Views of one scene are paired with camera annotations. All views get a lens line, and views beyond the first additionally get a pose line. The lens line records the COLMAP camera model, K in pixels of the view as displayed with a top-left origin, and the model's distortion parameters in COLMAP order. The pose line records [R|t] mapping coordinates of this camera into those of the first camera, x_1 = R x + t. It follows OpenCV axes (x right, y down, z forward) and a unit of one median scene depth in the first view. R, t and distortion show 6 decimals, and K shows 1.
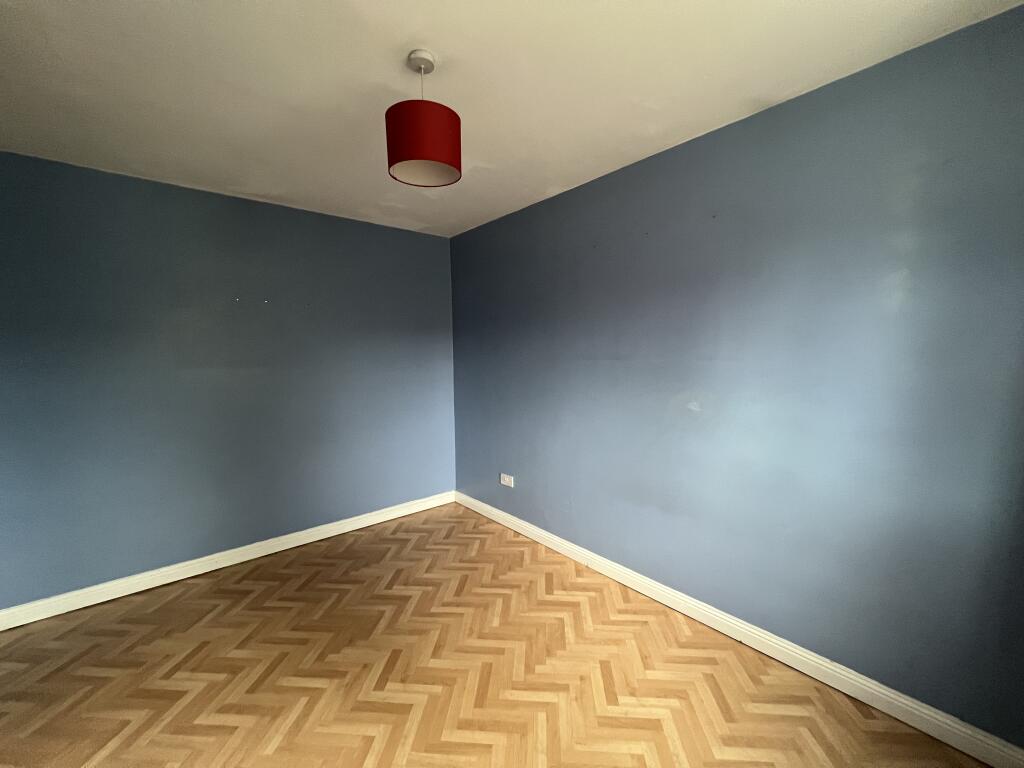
lens RADIAL K [[410.7, 0, 512.0], [0, 410.7, 383.9], [0, 0, 1]] dist [-0.000935, 0.001048]
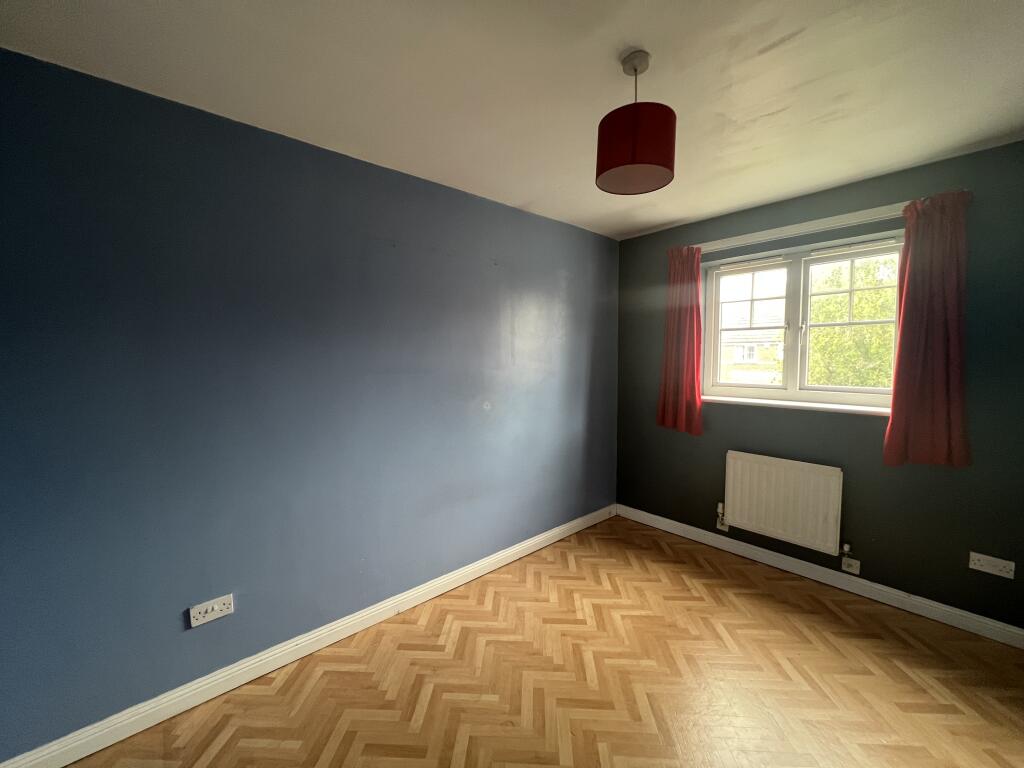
lens RADIAL K [[410.7, 0, 511.5], [0, 410.7, 382.7], [0, 0, 1]] dist [-0.000935, 0.001048]
pose [[-0.020262, -0.052940, 0.998392, -0.922146], [0.088236, 0.994606, 0.054530, -0.087365], [-0.995893, 0.089199, -0.015481, 1.037888]]
